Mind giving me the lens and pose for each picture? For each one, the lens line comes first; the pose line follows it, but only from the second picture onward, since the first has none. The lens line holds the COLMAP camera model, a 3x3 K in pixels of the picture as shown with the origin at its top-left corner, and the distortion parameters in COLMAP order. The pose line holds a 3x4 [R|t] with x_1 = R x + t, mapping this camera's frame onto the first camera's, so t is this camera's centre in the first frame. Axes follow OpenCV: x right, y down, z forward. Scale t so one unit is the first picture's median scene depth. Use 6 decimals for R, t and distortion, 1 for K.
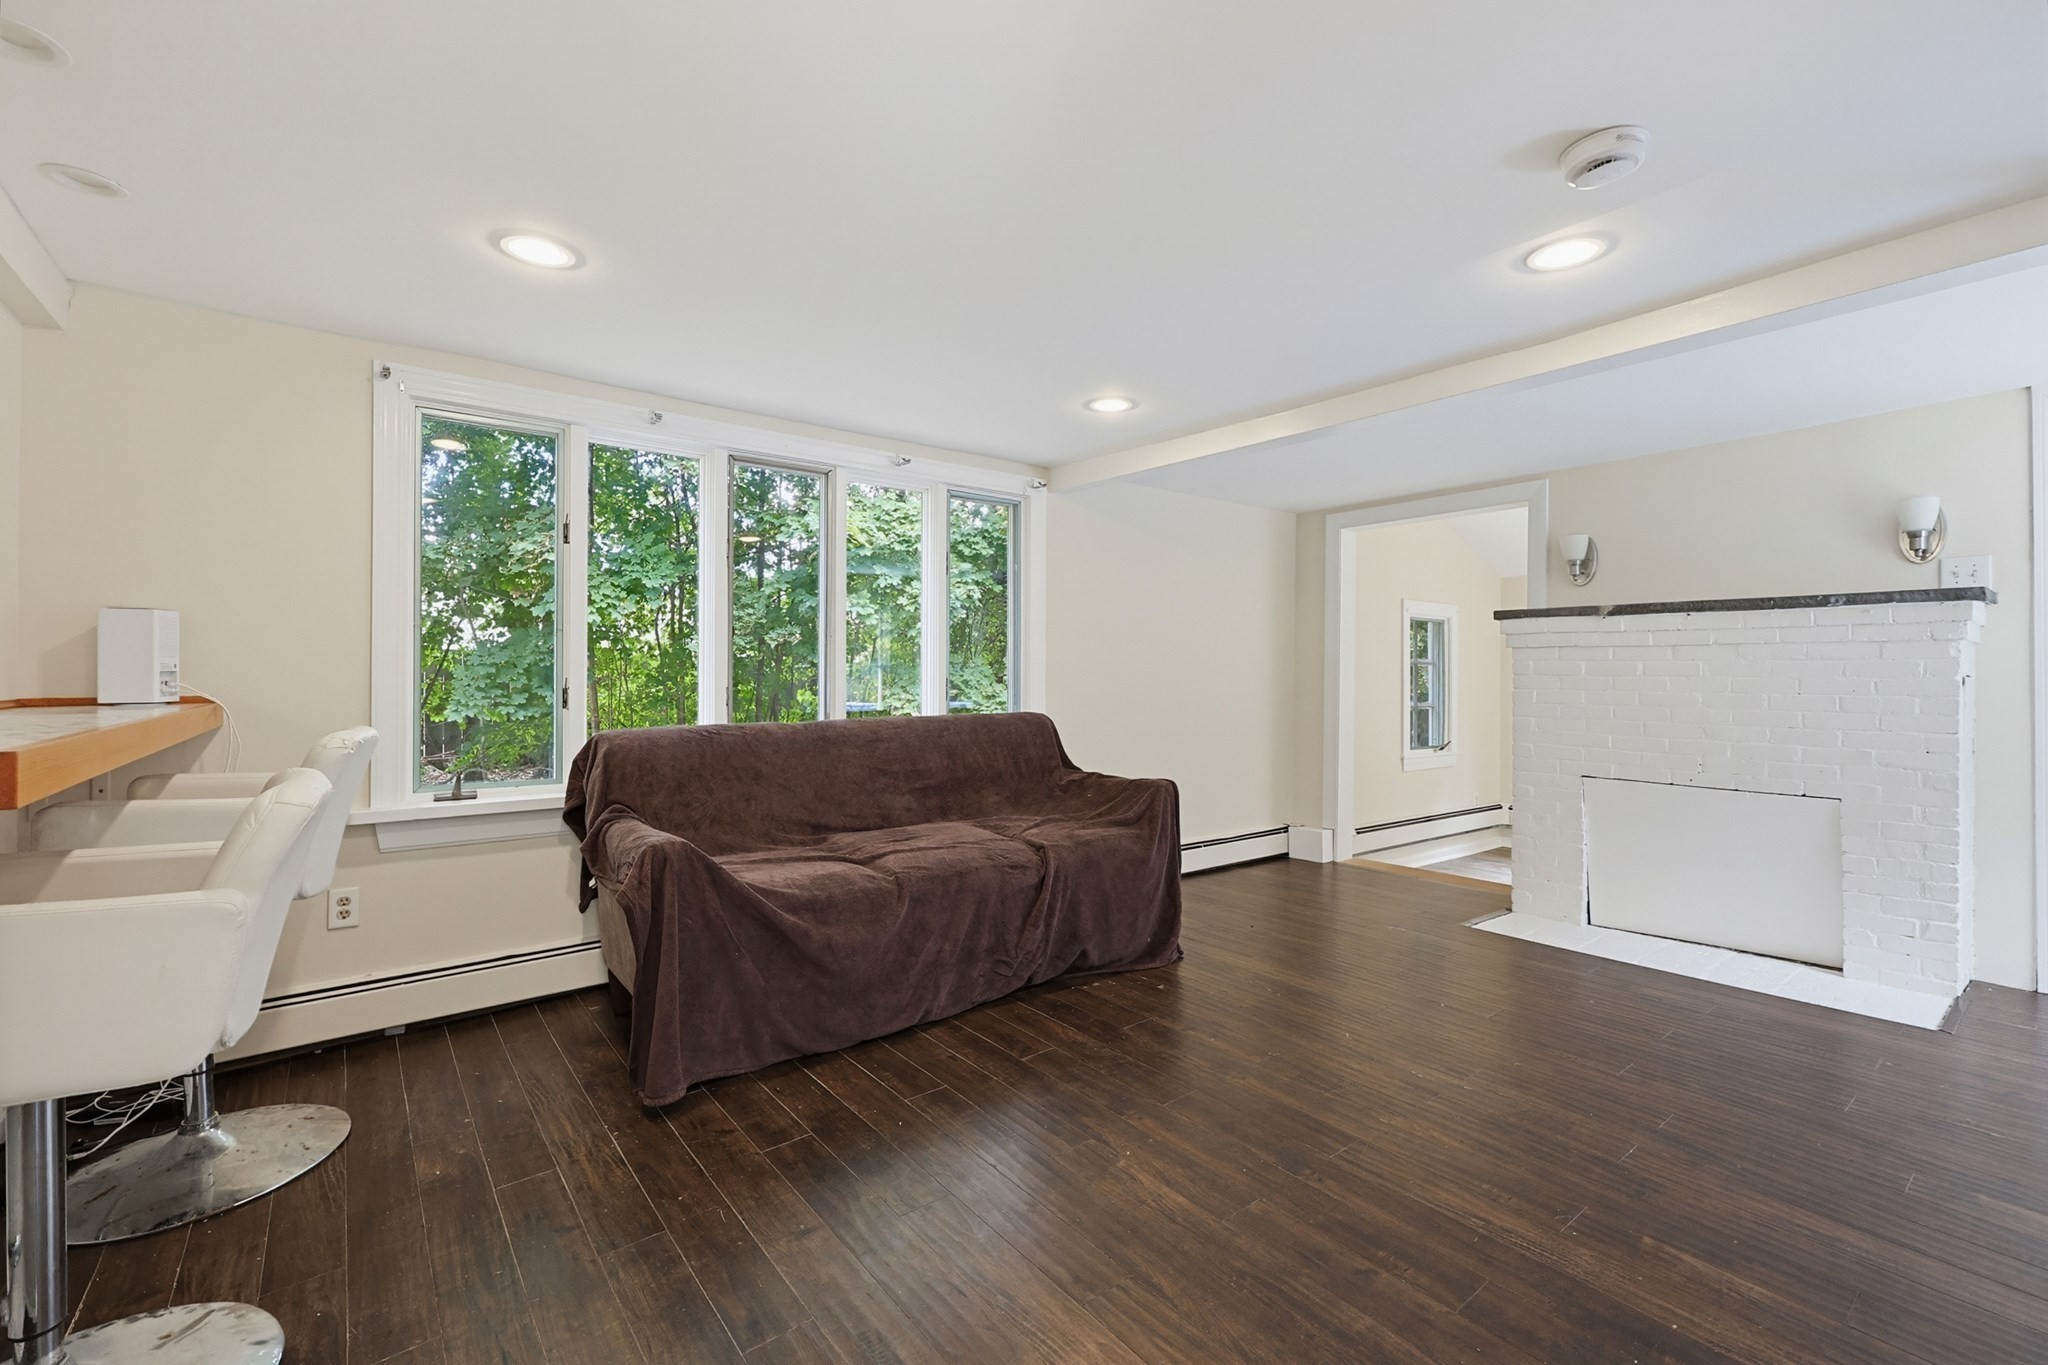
lens RADIAL K [[870.1, 0, 1024.0], [0, 870.1, 682.5], [0, 0, 1]] dist [0.000348, -0.000218]
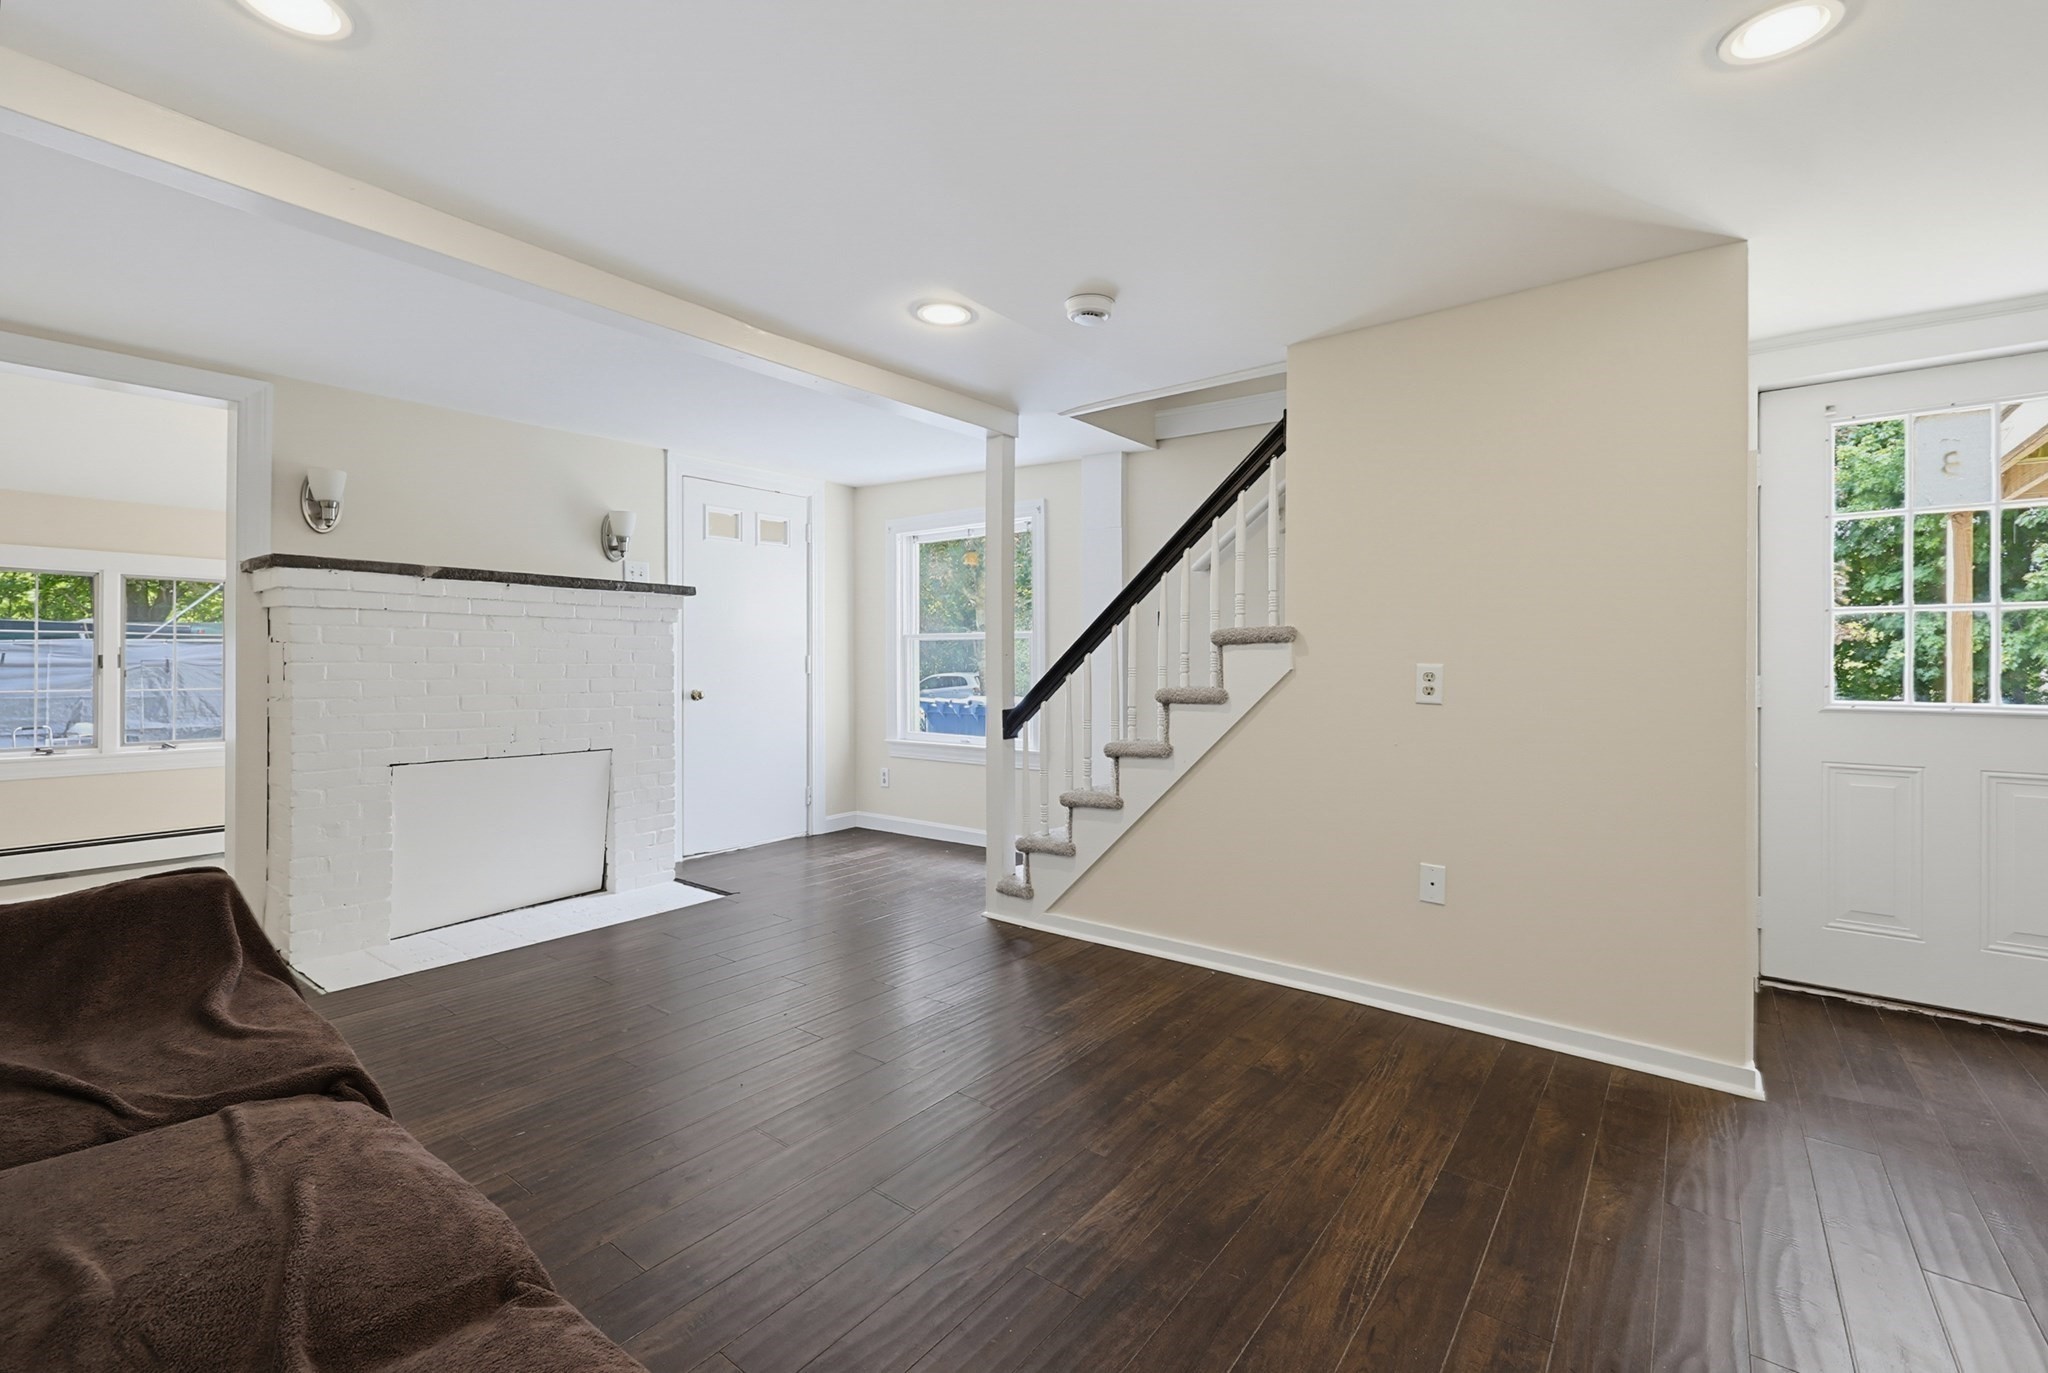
lens RADIAL K [[892.7, 0, 1021.6], [0, 892.7, 661.2], [0, 0, 1]] dist [-0.000387, -0.000047]
pose [[-0.250204, -0.006047, 0.968174, -0.323148], [0.004053, 0.999965, 0.007293, 0.003248], [-0.968185, 0.005748, -0.250171, 0.590214]]
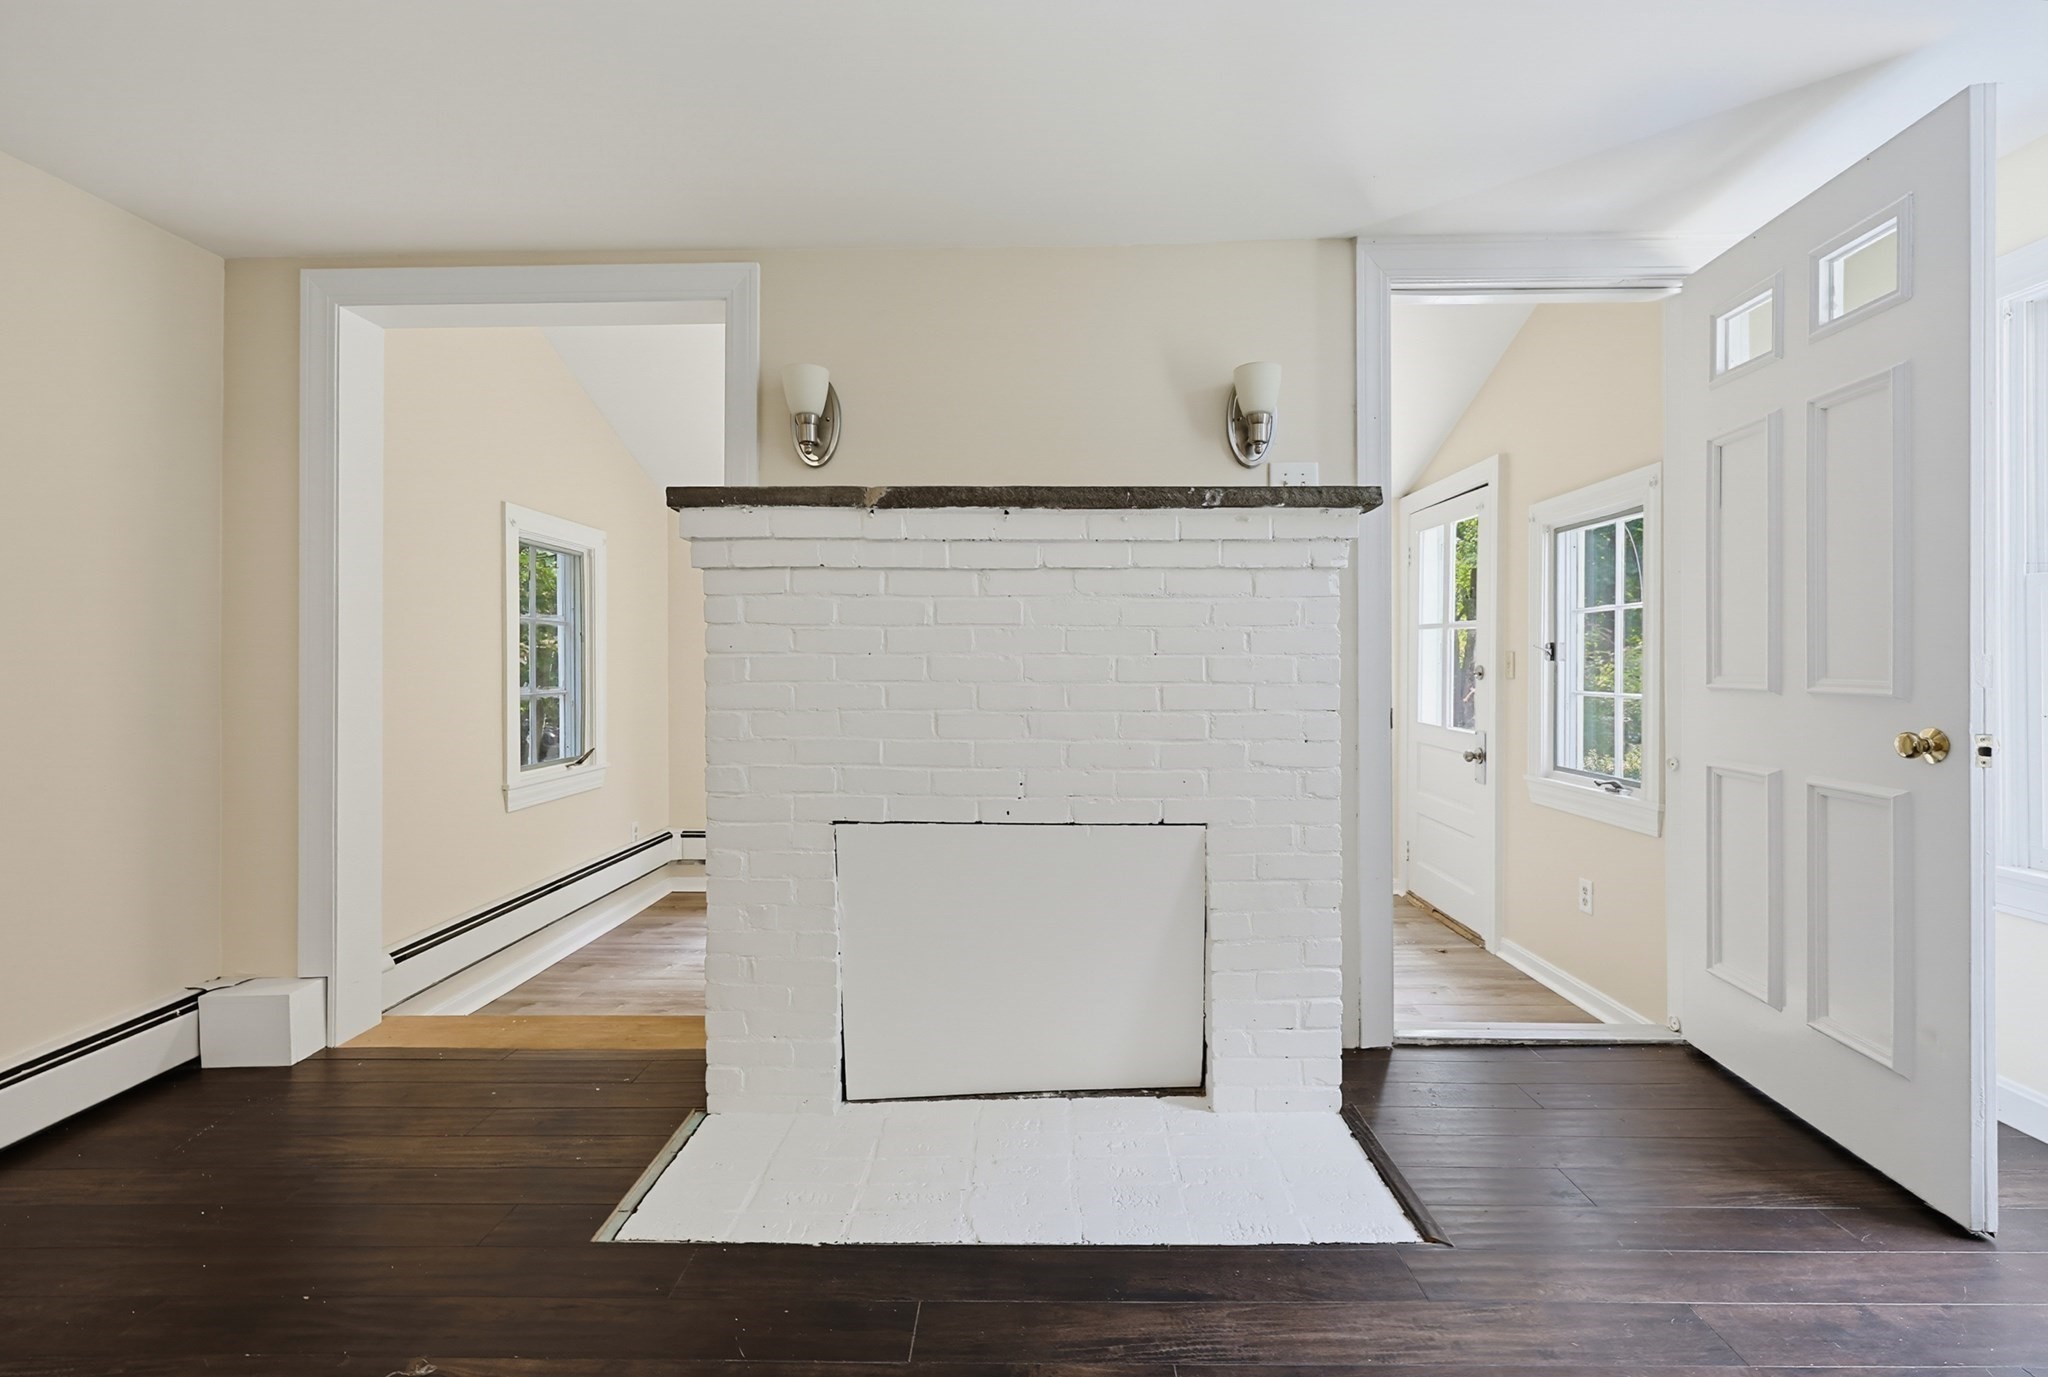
lens RADIAL K [[876.4, 0, 1025.2], [0, 876.4, 660.8], [0, 0, 1]] dist [-0.001774, -0.000199]
pose [[0.624495, -0.007028, 0.780997, 0.291895], [0.009886, 0.999951, 0.001093, 0.012748], [-0.780966, 0.007039, 0.624534, 0.556070]]
